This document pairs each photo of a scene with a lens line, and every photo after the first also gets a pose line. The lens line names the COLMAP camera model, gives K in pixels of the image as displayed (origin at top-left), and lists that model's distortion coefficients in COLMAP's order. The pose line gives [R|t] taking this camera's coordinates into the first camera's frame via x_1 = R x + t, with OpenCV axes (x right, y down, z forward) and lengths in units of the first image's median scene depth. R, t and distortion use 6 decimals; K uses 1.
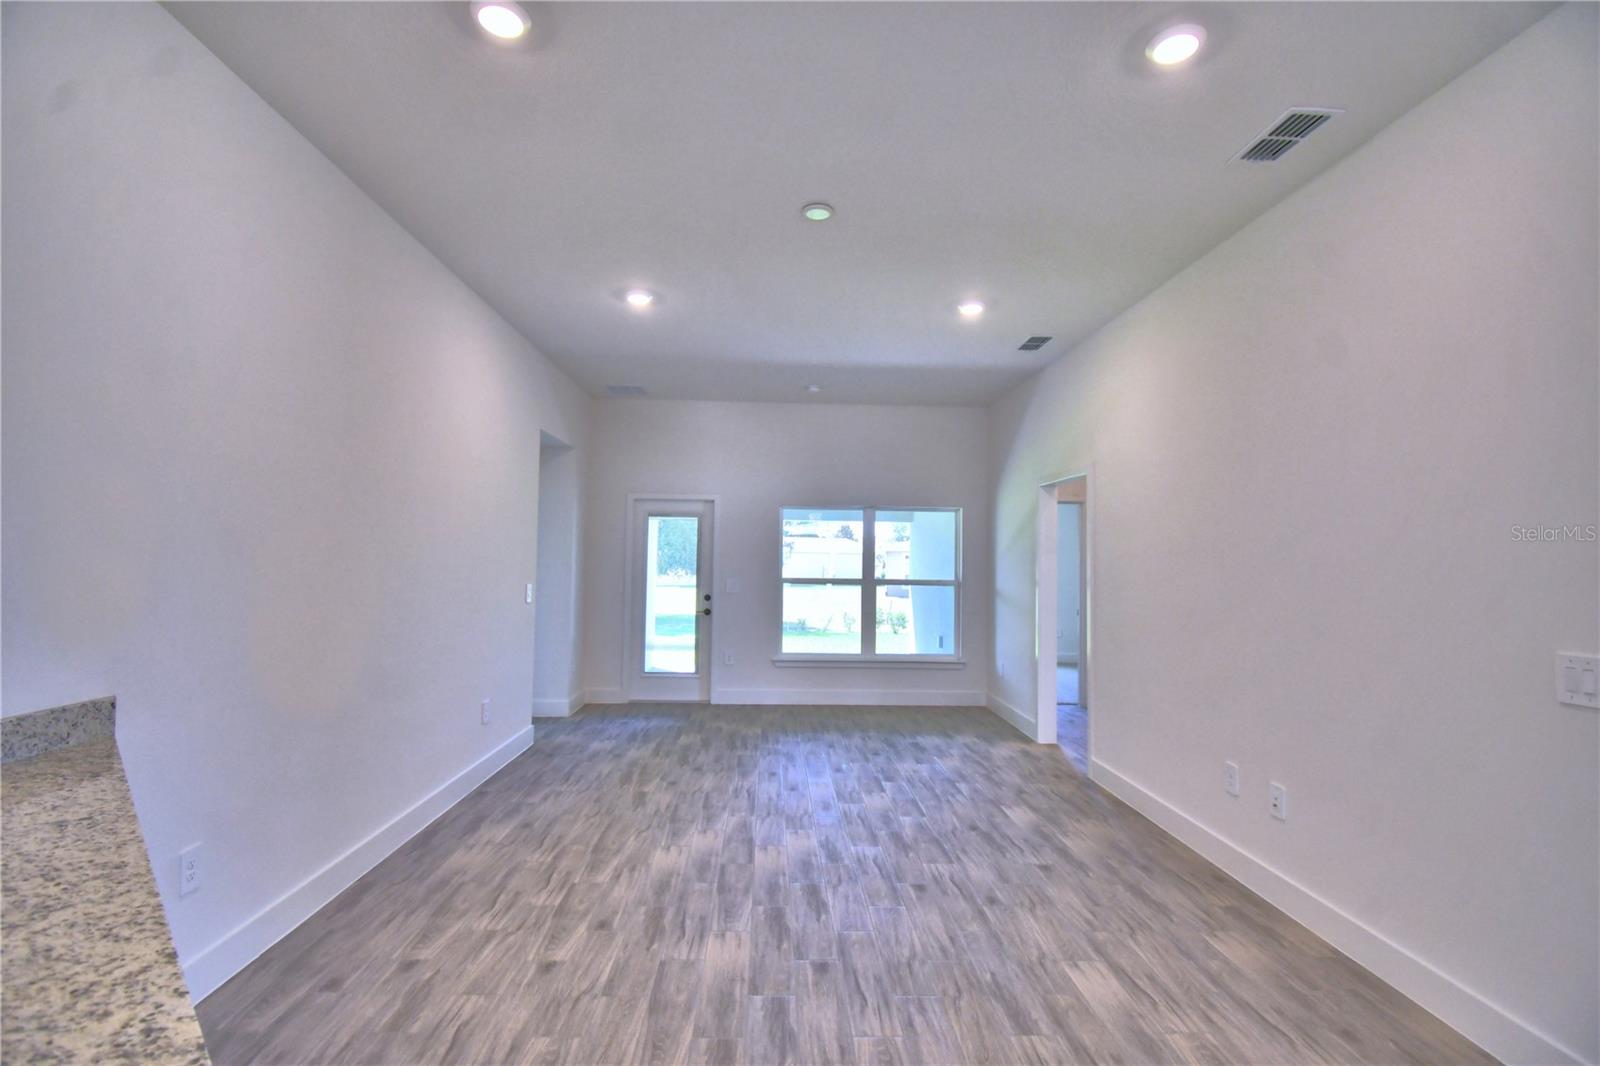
lens RADIAL K [[702.1, 0, 793.2], [0, 702.1, 532.6], [0, 0, 1]] dist [0.027083, -0.030199]
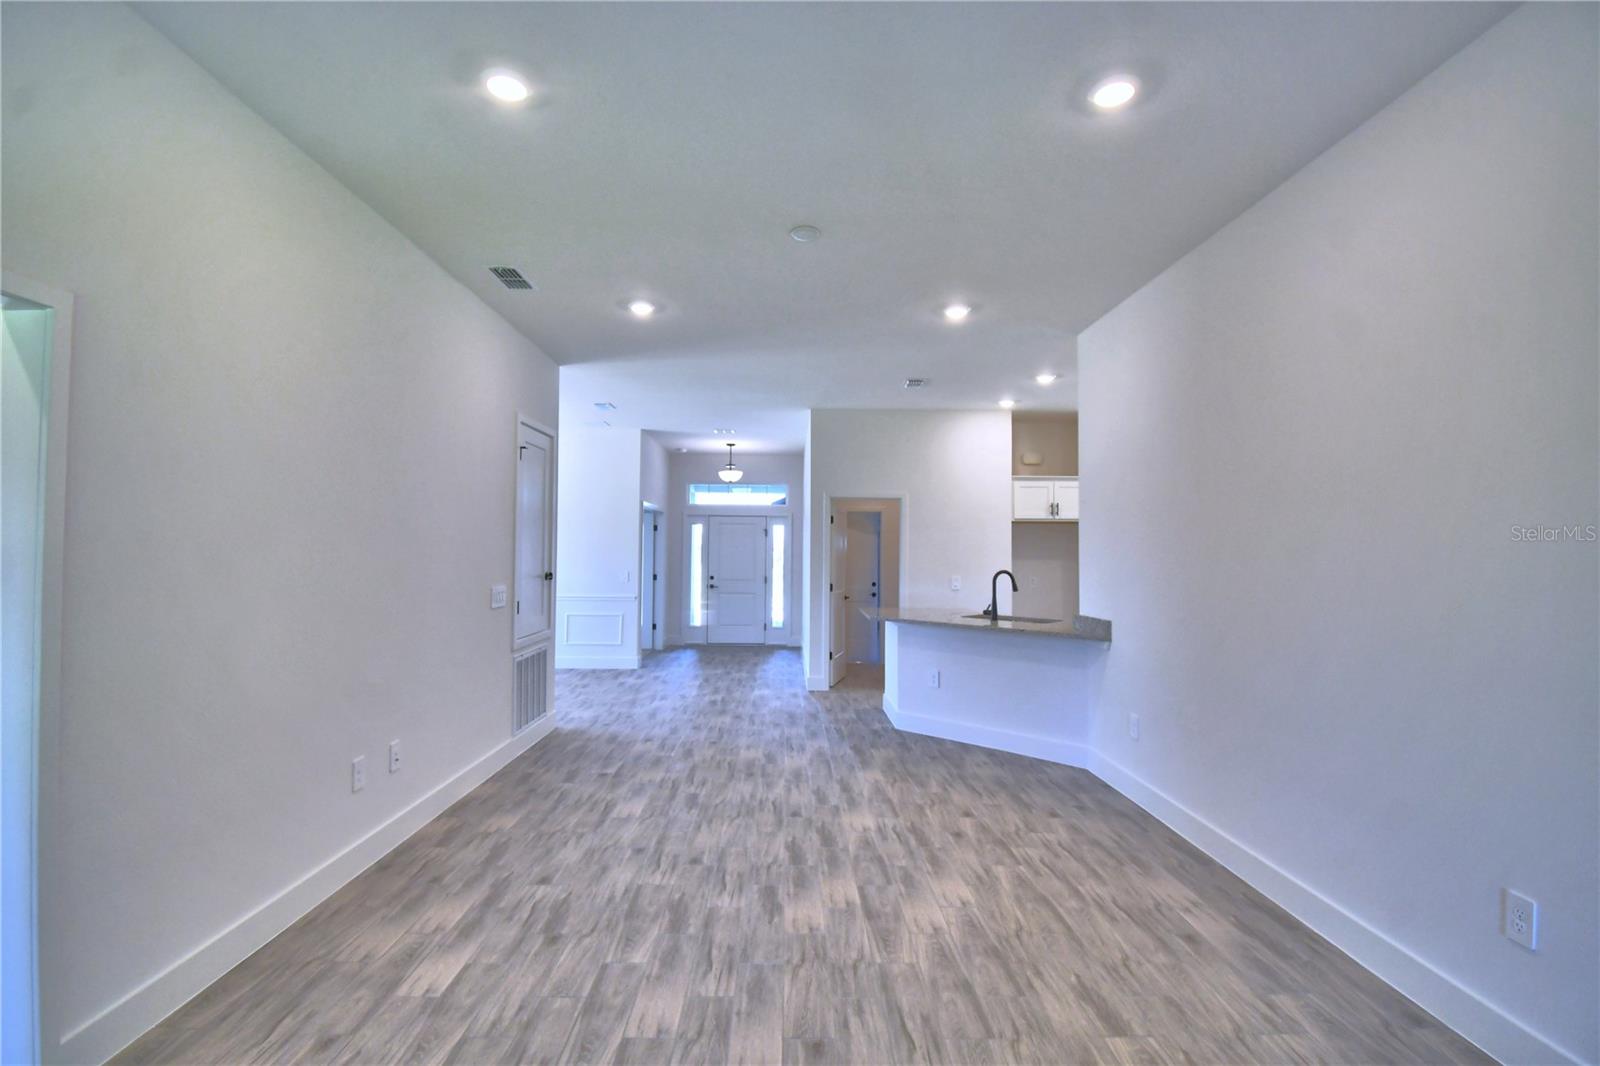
lens RADIAL K [[702.1, 0, 793.2], [0, 702.1, 532.6], [0, 0, 1]] dist [0.027083, -0.030199]
pose [[-0.999456, -0.021623, 0.024909, 0.015495], [-0.023280, 0.997395, -0.068268, 0.076585], [-0.023368, -0.068810, -0.997356, 2.055789]]
